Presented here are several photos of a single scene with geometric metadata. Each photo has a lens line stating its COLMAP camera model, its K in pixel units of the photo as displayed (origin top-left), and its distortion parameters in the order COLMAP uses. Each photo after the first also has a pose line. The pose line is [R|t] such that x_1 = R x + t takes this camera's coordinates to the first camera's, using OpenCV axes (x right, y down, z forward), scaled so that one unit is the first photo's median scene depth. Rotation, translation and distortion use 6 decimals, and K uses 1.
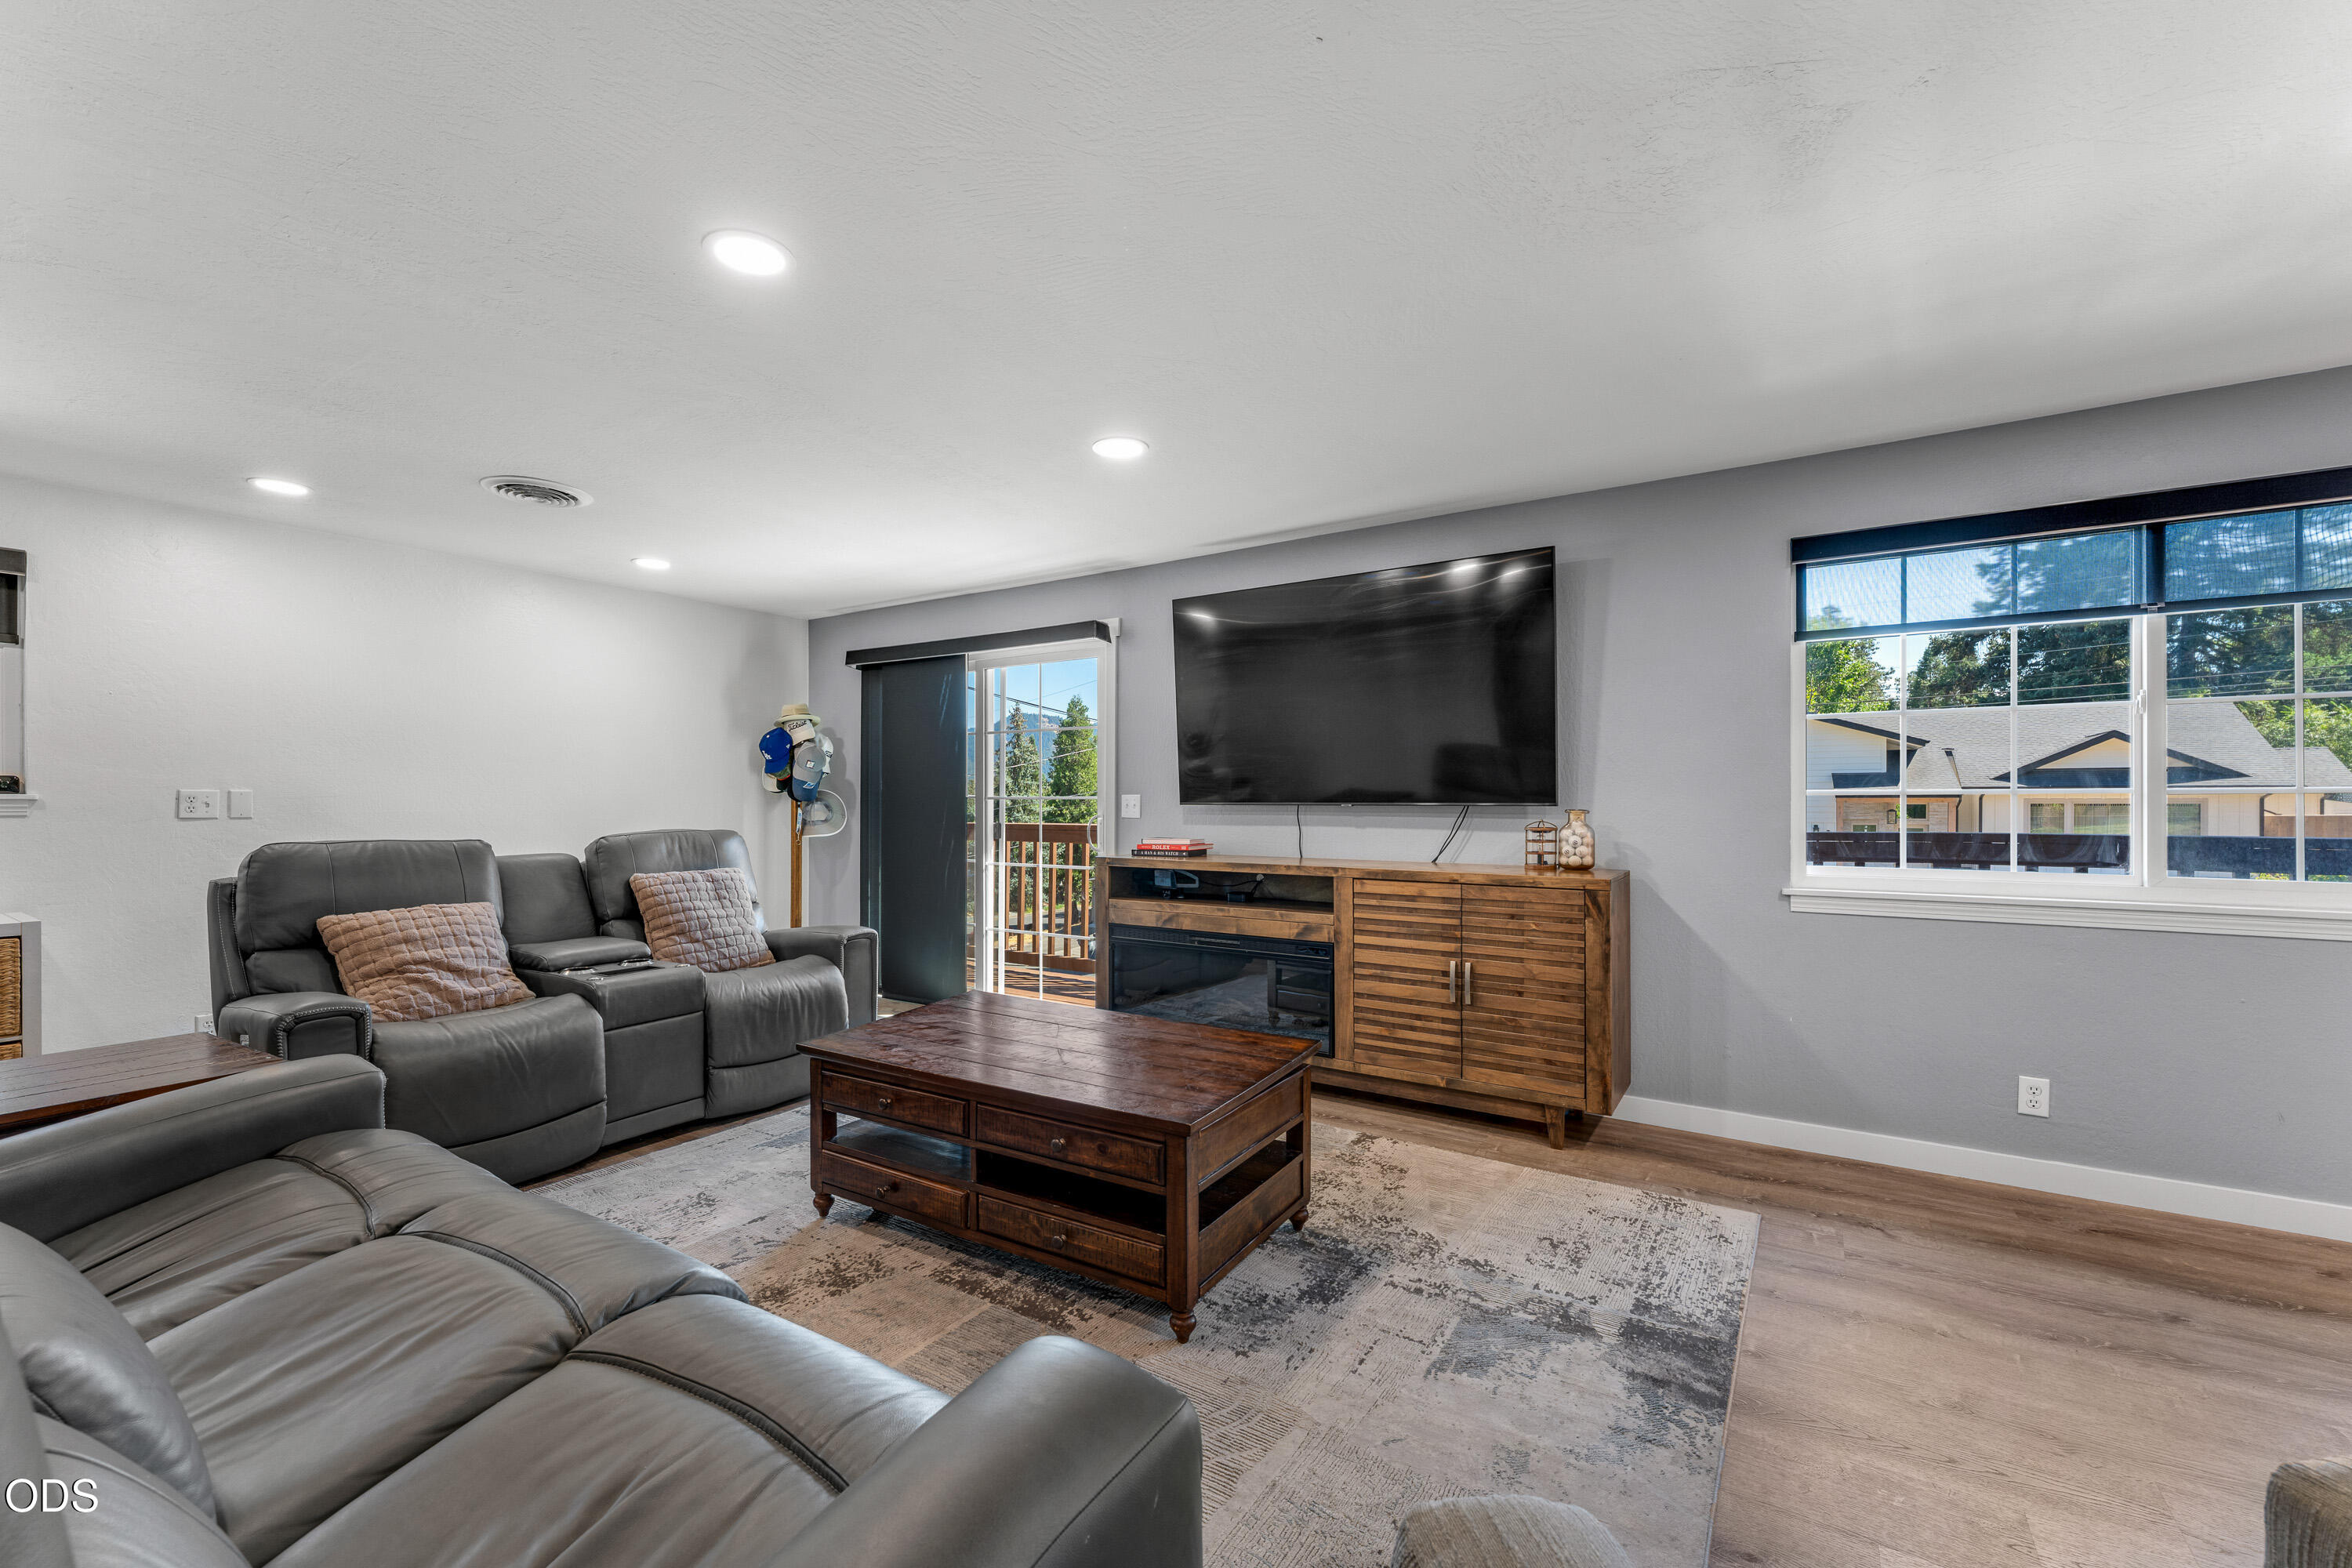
lens RADIAL K [[952.7, 0, 1163.7], [0, 952.7, 797.0], [0, 0, 1]] dist [0.001496, -0.000560]
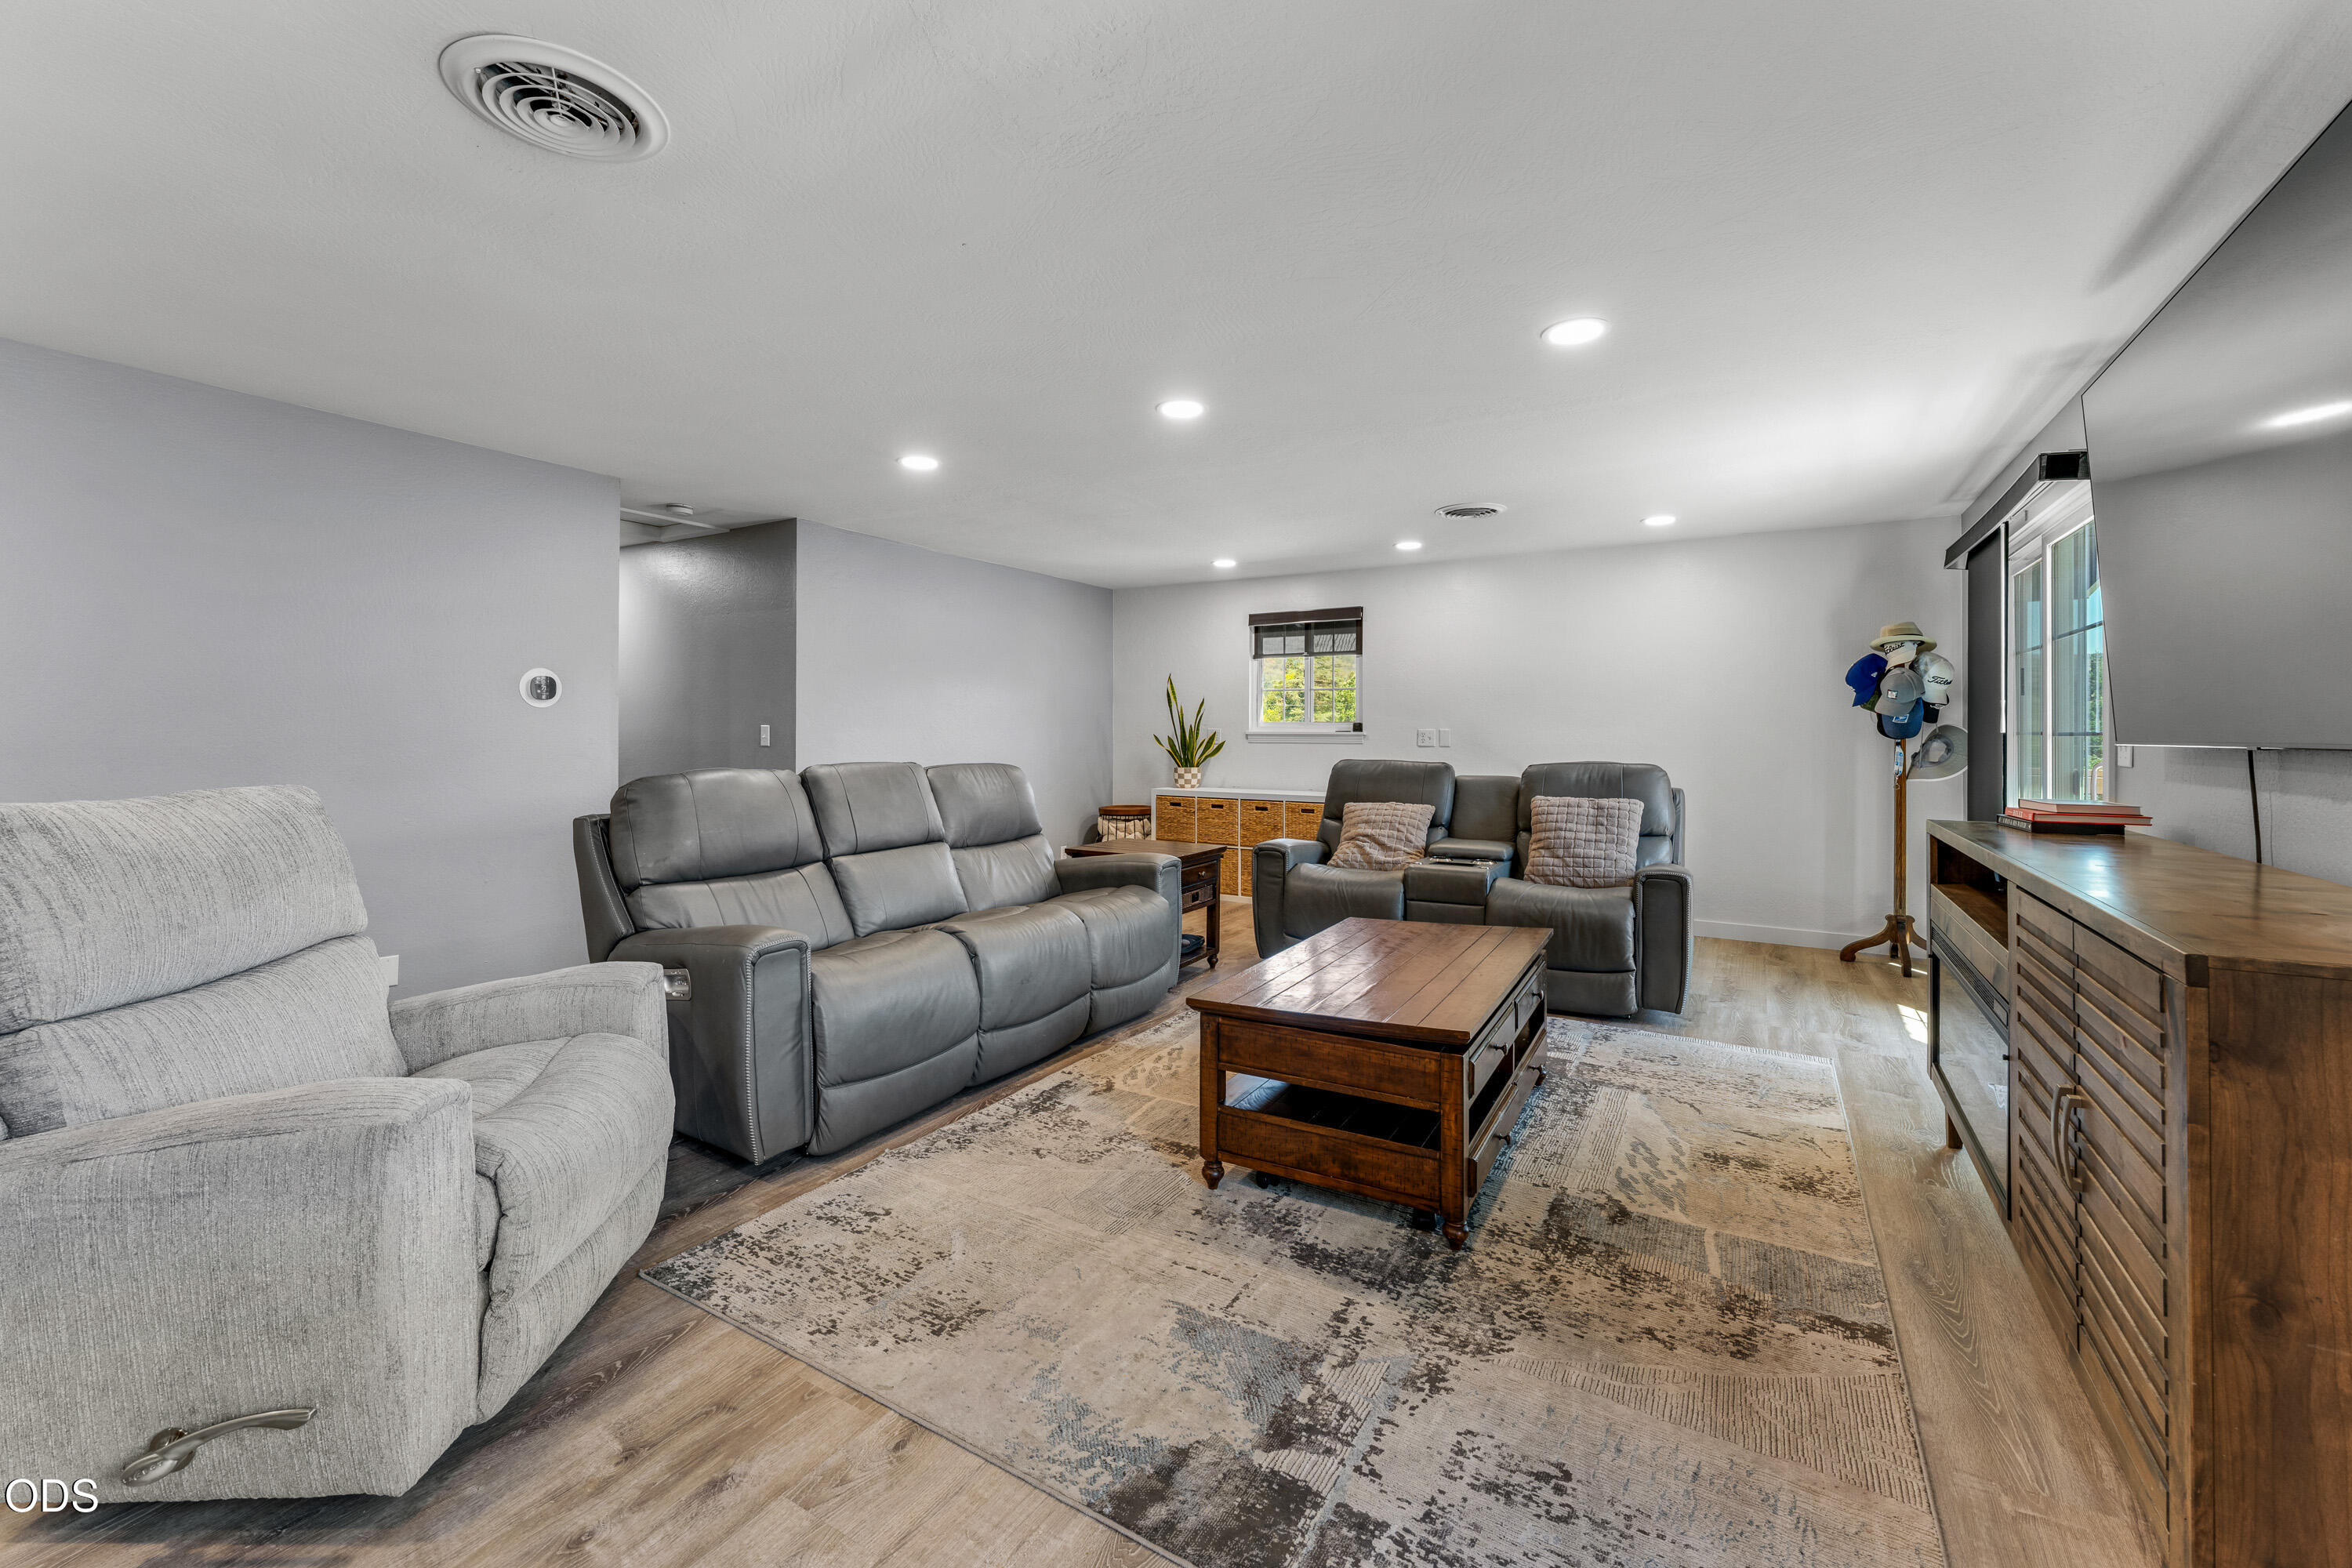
lens RADIAL K [[952.7, 0, 1175.7], [0, 952.7, 733.0], [0, 0, 1]] dist [0.001496, -0.000560]
pose [[0.046871, -0.003255, -0.998896, 0.737363], [0.000816, 0.999994, -0.003220, 0.004030], [0.998901, -0.000664, 0.046873, 0.548484]]
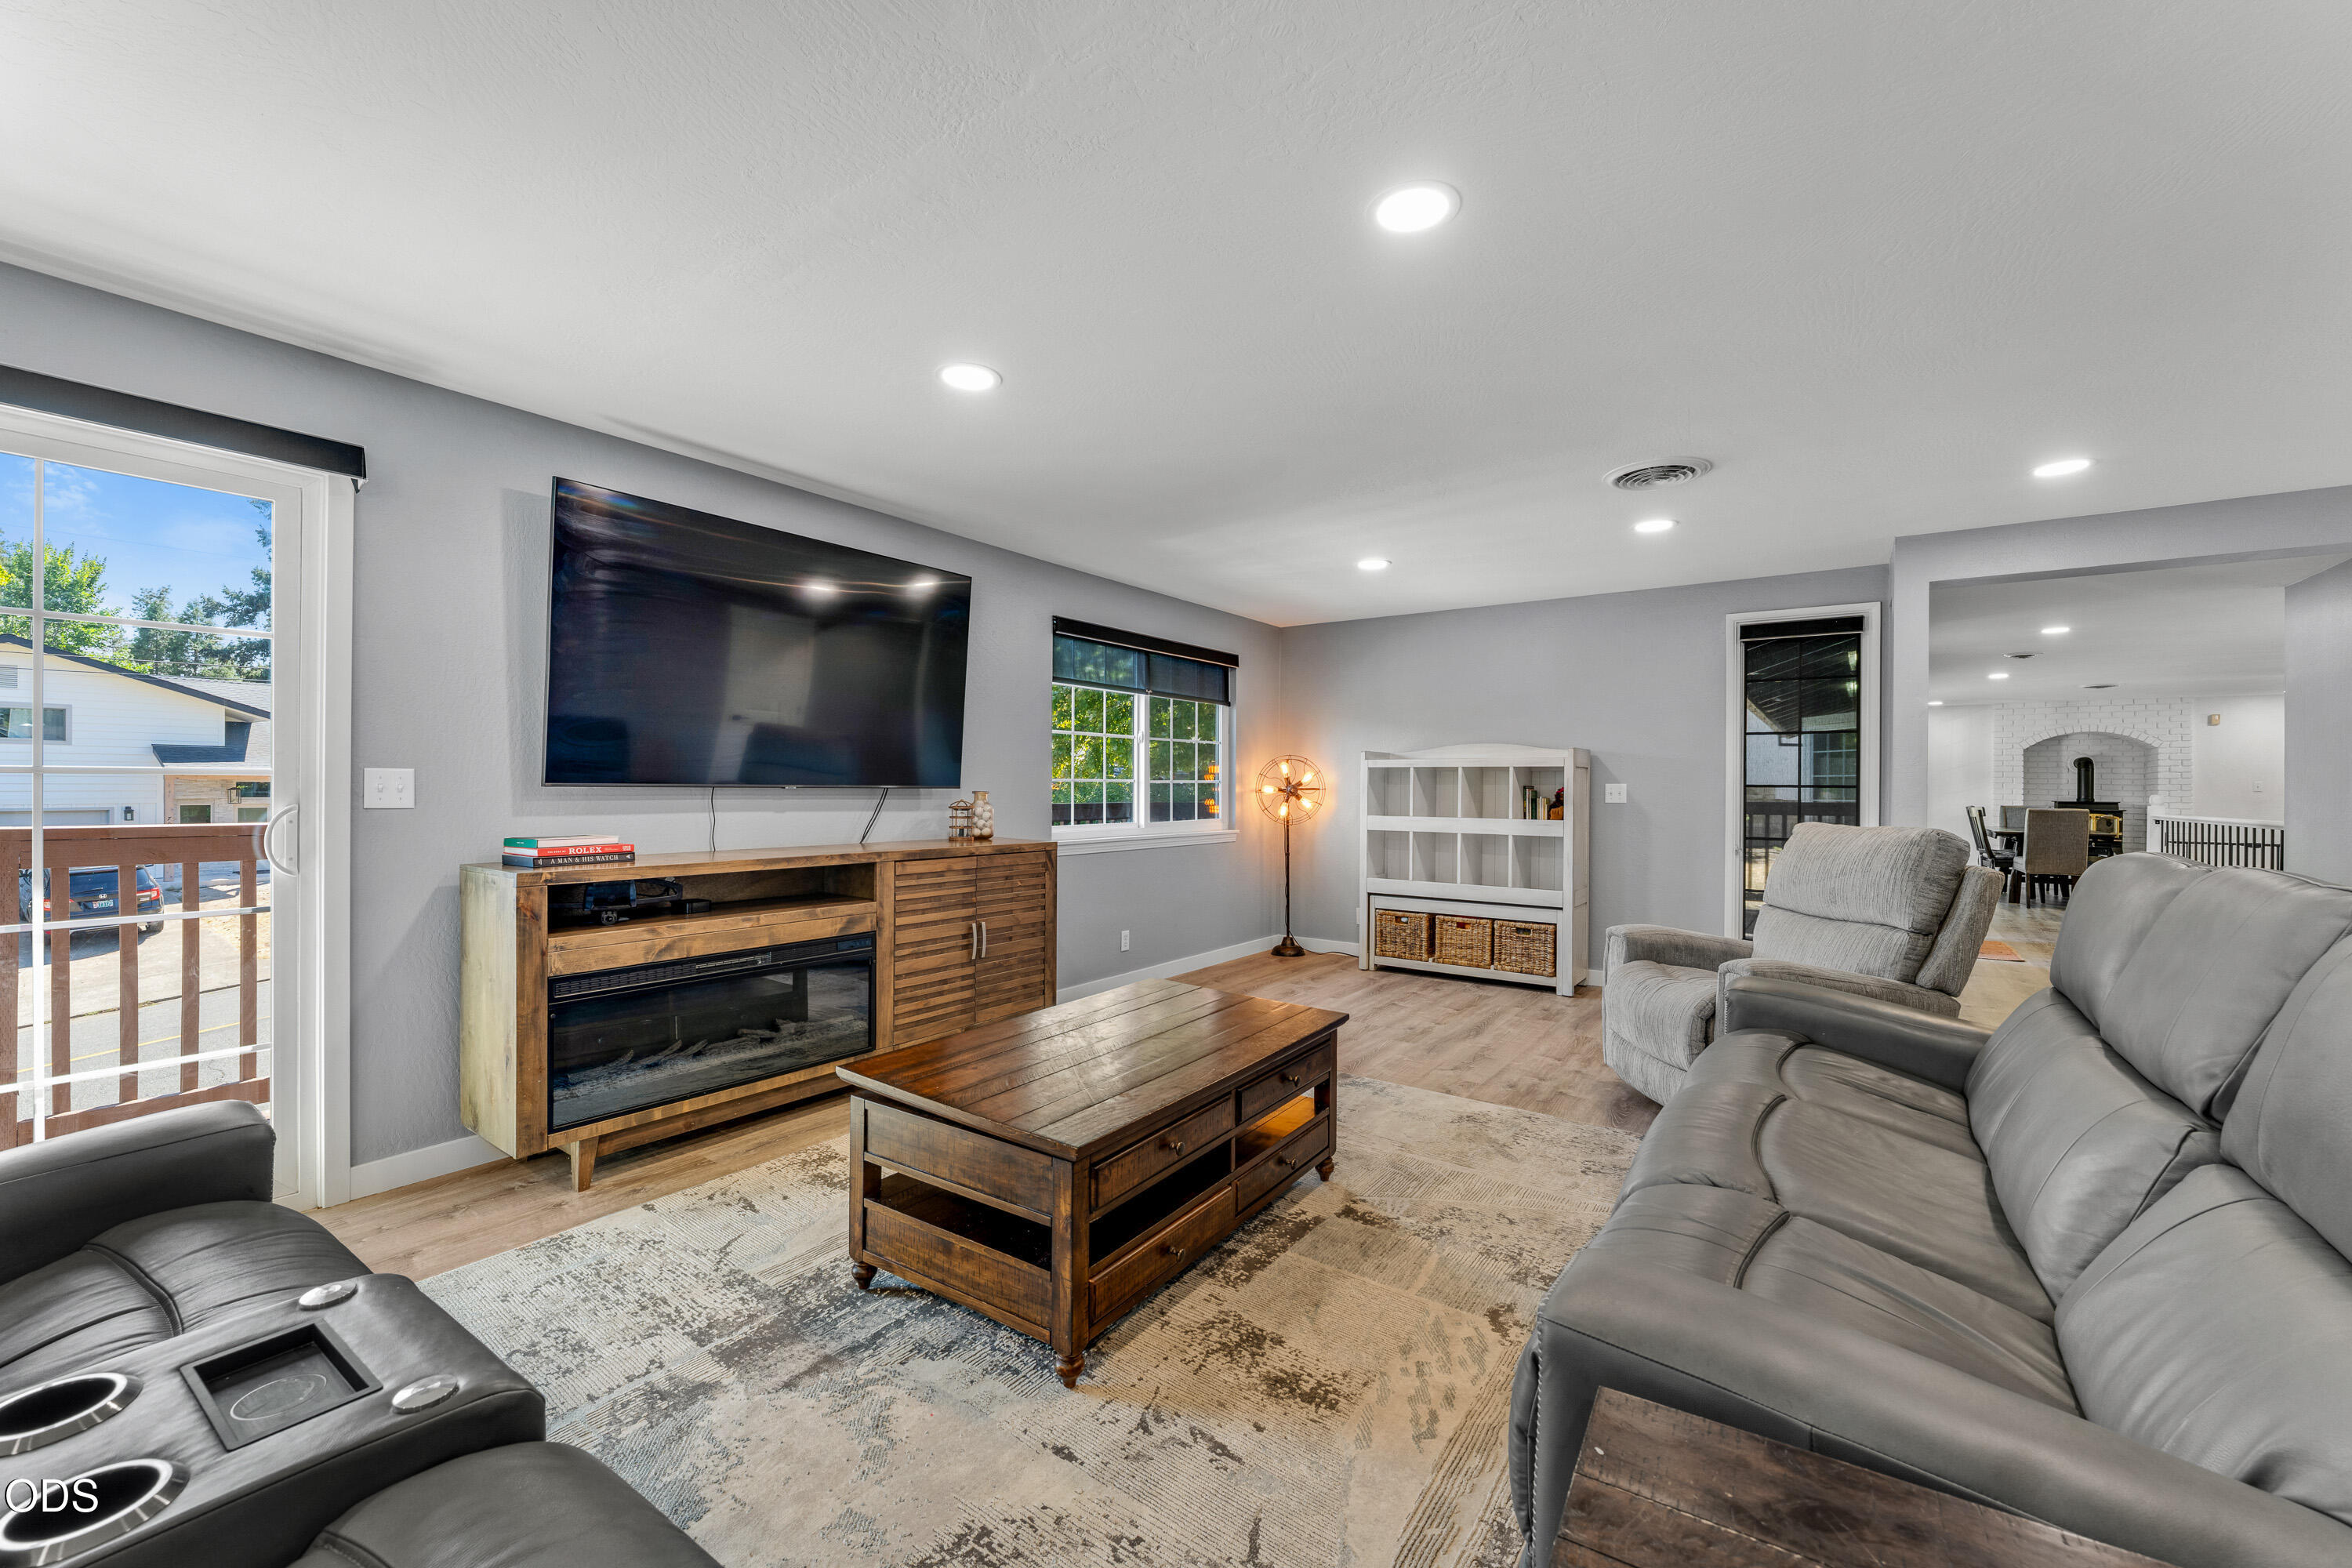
lens RADIAL K [[952.7, 0, 1160.5], [0, 952.7, 787.5], [0, 0, 1]] dist [0.001496, -0.000560]
pose [[0.039420, -0.001150, 0.999222, -0.828414], [-0.012610, 0.999919, 0.001648, 0.003682], [-0.999143, -0.012666, 0.039403, 0.724960]]
